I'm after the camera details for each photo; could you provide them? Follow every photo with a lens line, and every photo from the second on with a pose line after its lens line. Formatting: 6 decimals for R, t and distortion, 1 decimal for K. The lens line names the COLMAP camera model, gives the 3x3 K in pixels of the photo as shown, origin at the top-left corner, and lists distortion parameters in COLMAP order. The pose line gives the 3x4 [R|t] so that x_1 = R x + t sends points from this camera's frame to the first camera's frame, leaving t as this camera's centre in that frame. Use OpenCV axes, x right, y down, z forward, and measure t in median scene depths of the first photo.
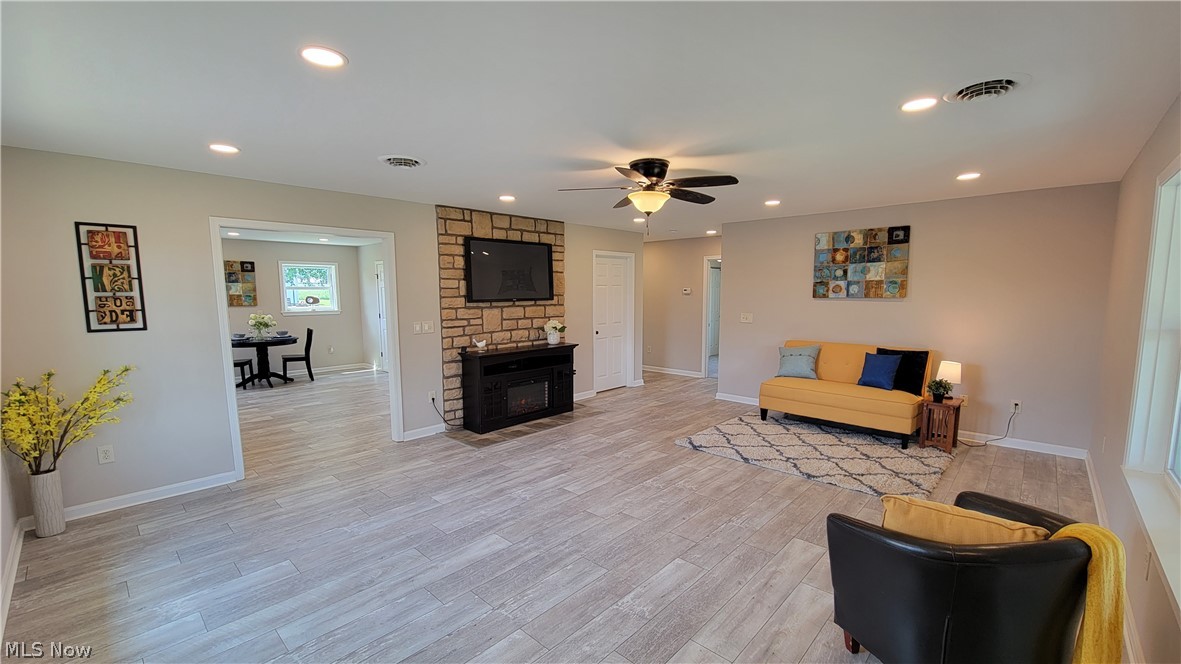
lens RADIAL K [[484.7, 0, 595.1], [0, 484.7, 345.7], [0, 0, 1]] dist [-0.008134, 0.000145]
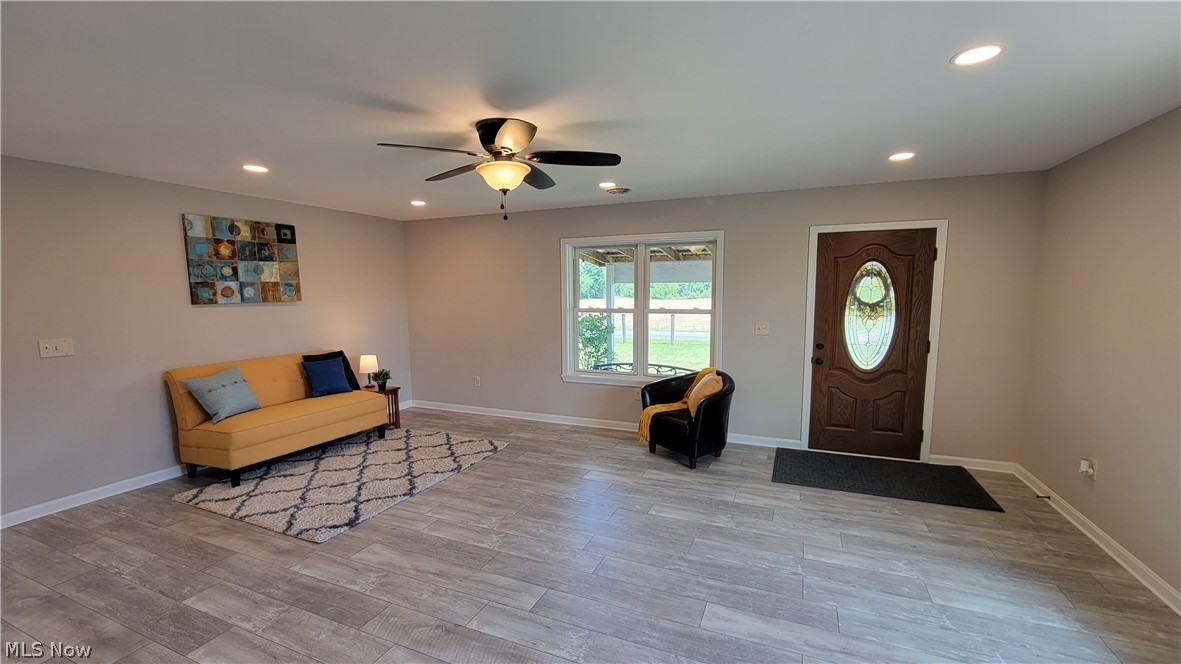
lens RADIAL K [[484.7, 0, 595.1], [0, 484.7, 345.7], [0, 0, 1]] dist [-0.008134, 0.000145]
pose [[-0.340110, -0.099376, 0.935120, -0.450468], [0.114362, 0.982649, 0.146022, -0.082664], [-0.933406, 0.156605, -0.322844, 0.753930]]
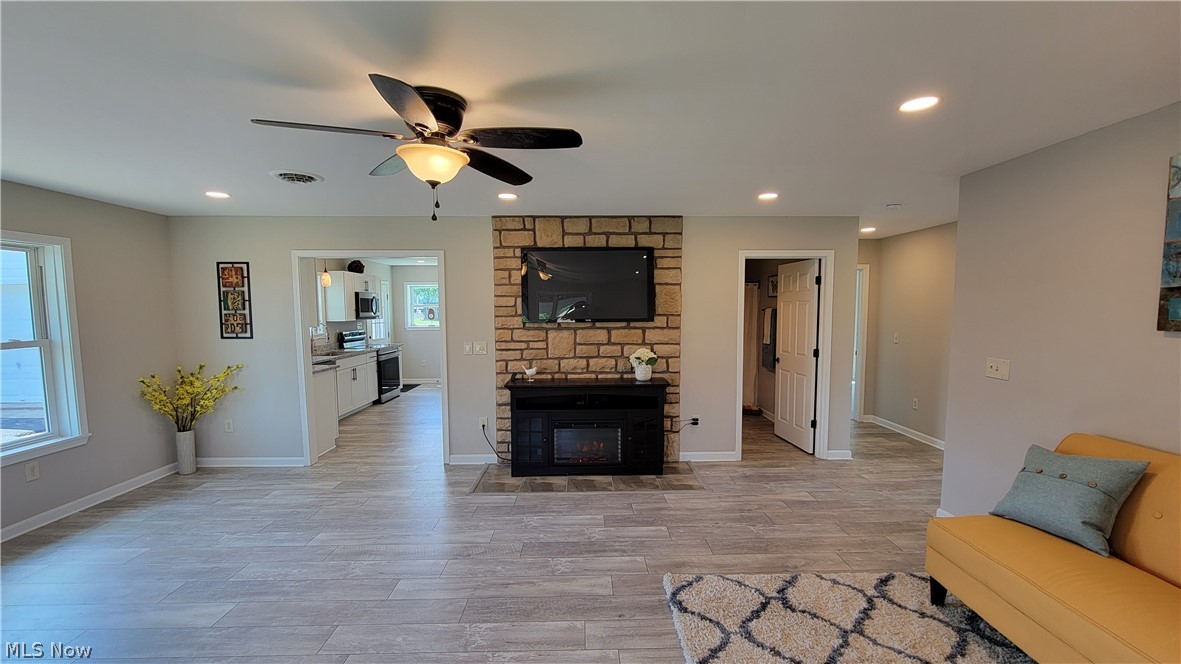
lens RADIAL K [[484.7, 0, 595.1], [0, 484.7, 345.7], [0, 0, 1]] dist [-0.008134, 0.000145]
pose [[0.698210, 0.056306, -0.713675, 0.451043], [-0.079156, 0.996861, 0.001207, -0.058585], [0.711503, 0.055649, 0.700476, 0.478644]]
